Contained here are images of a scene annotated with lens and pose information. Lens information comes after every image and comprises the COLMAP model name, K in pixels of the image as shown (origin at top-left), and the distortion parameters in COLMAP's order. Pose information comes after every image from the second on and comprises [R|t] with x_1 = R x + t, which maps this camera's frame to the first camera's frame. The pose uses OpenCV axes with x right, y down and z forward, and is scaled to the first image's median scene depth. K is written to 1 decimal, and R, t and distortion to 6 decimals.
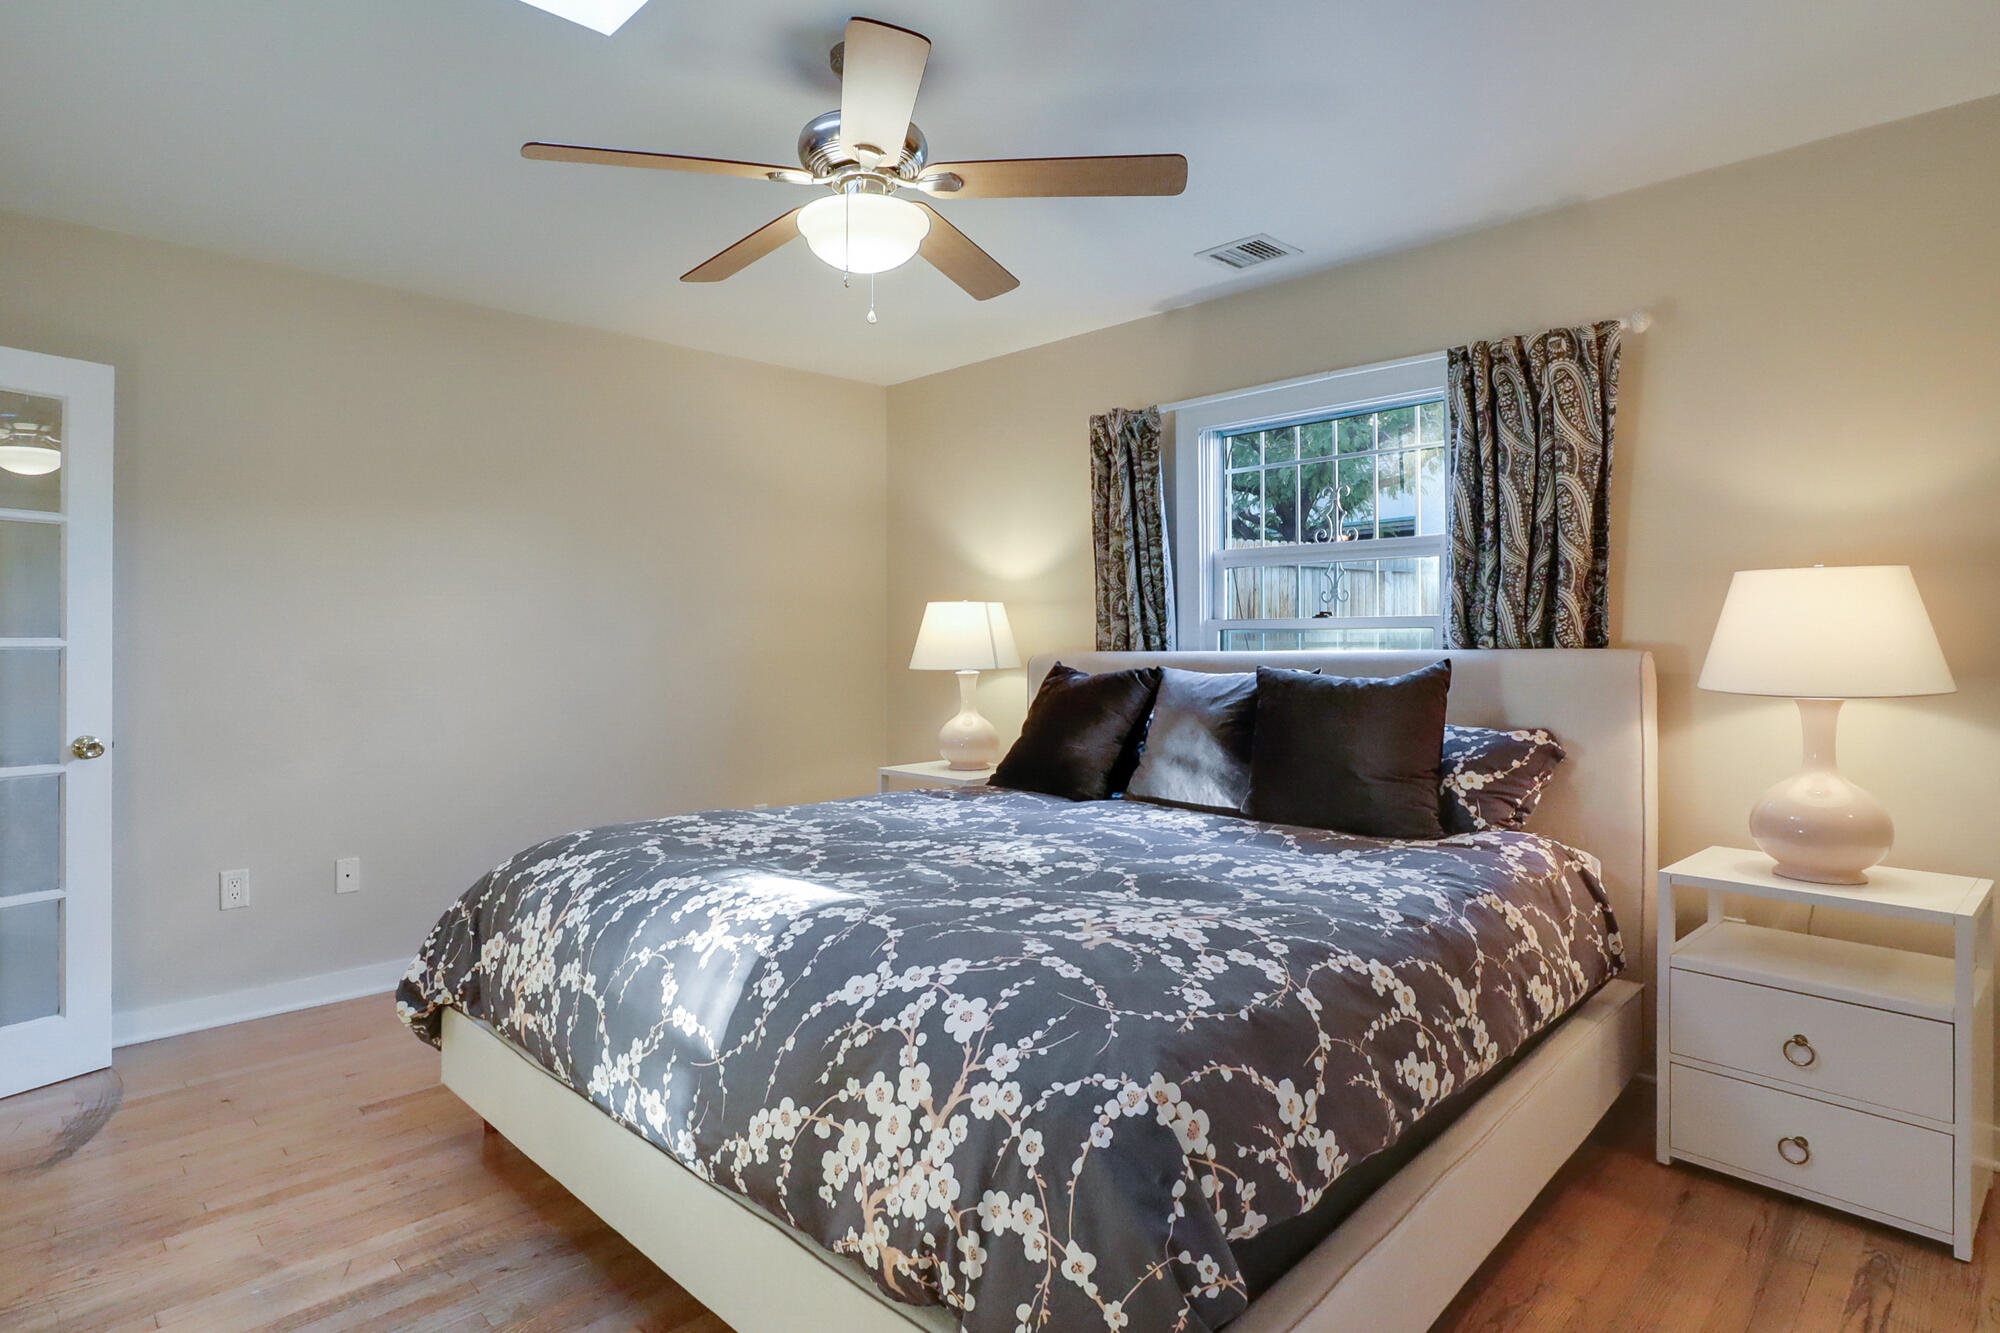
lens RADIAL K [[1021.1, 0, 1013.2], [0, 1021.1, 652.6], [0, 0, 1]] dist [-0.029496, 0.000703]
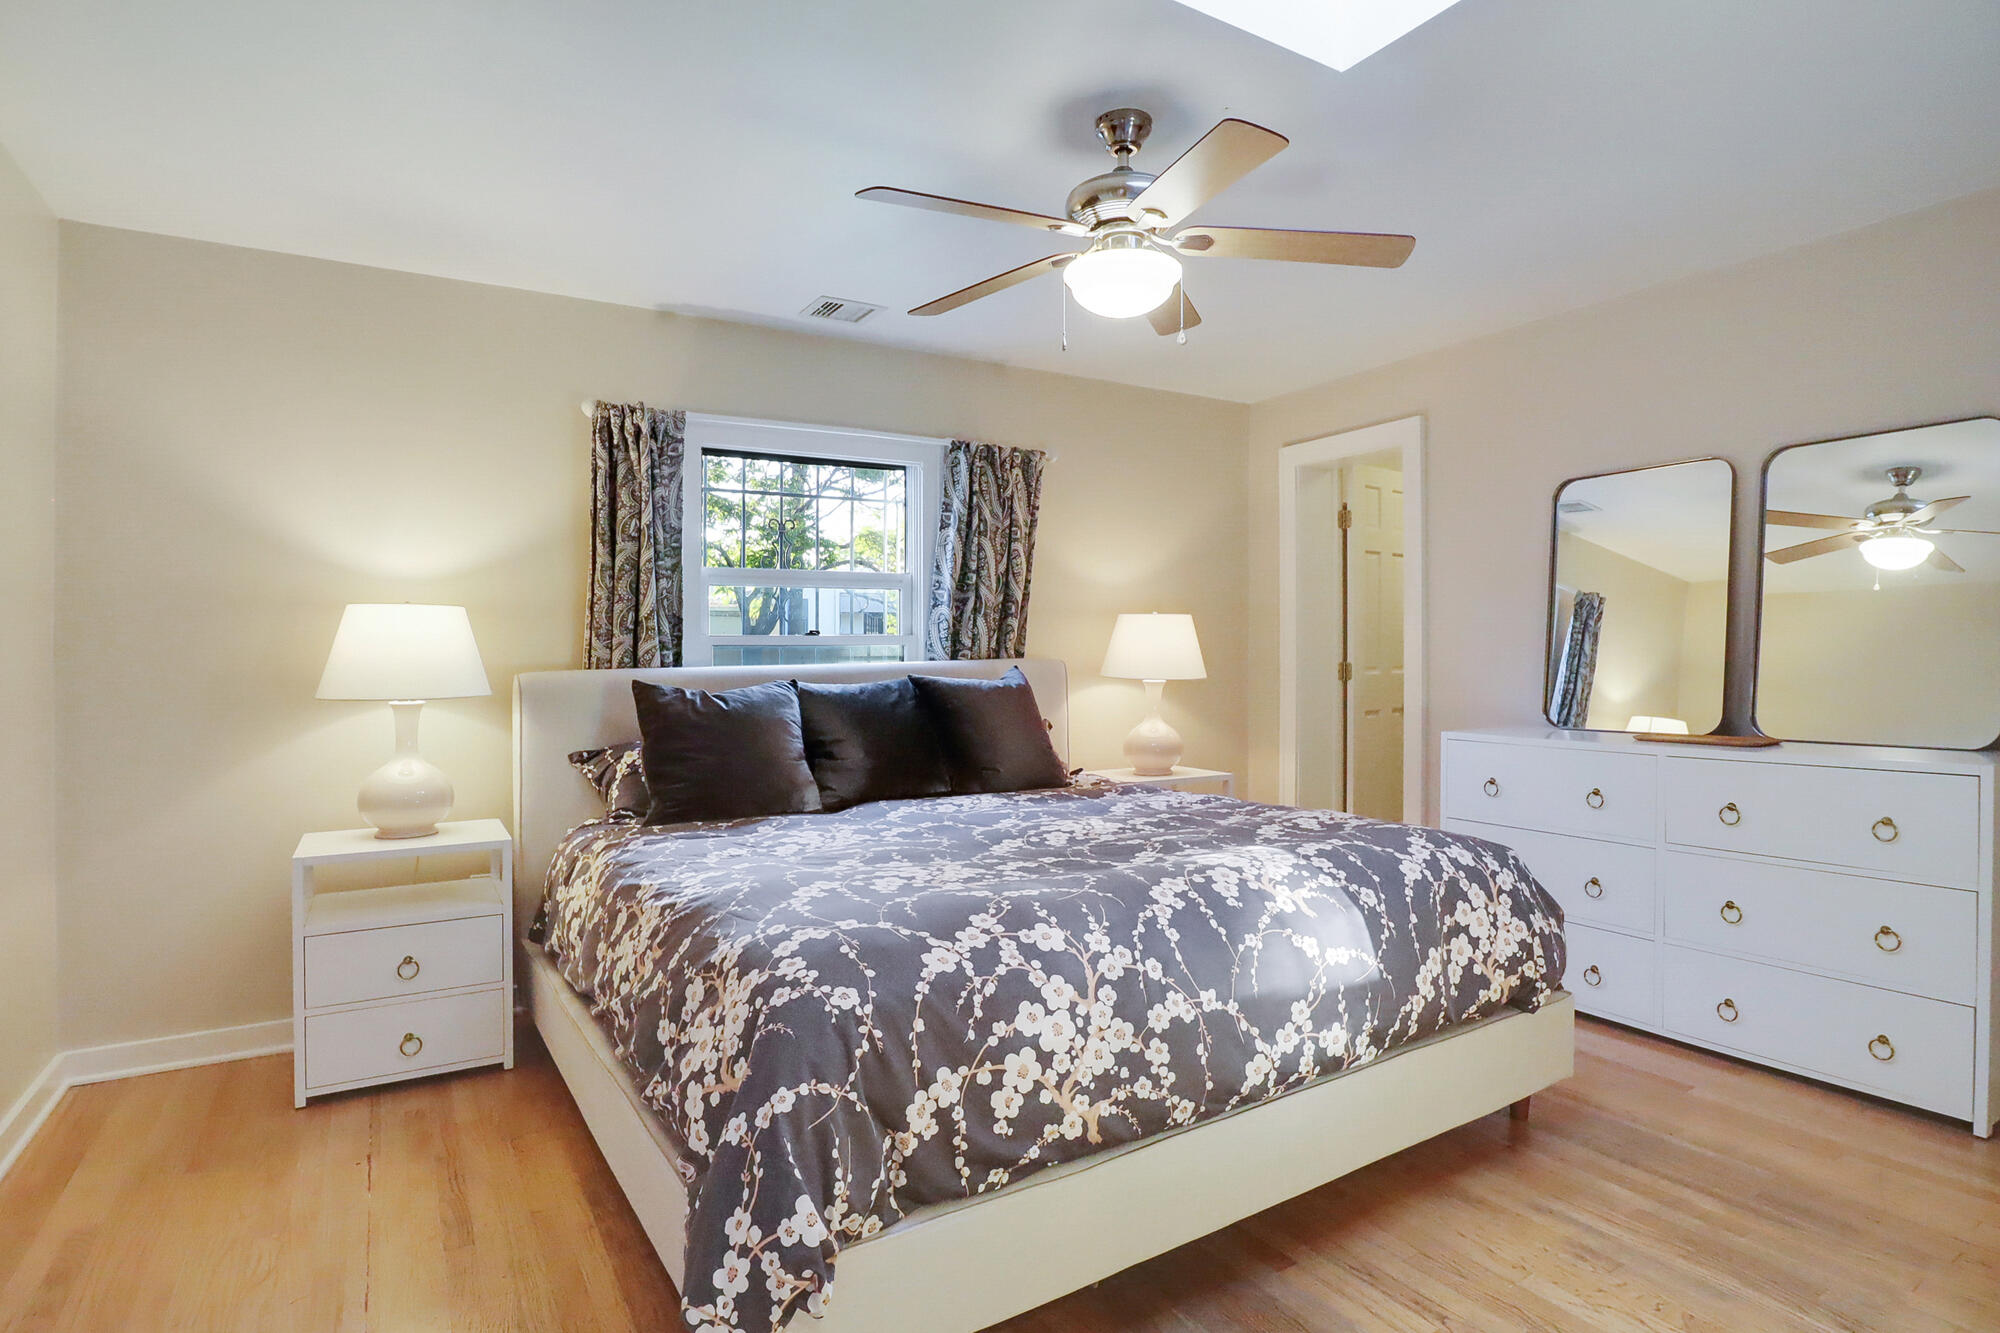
lens RADIAL K [[1021.1, 0, 1013.2], [0, 1021.1, 652.6], [0, 0, 1]] dist [-0.029496, 0.000703]
pose [[0.255110, -0.000205, 0.966912, -1.286671], [0.023475, 0.999707, -0.005982, -0.005026], [-0.966627, 0.024225, 0.255040, 0.842882]]
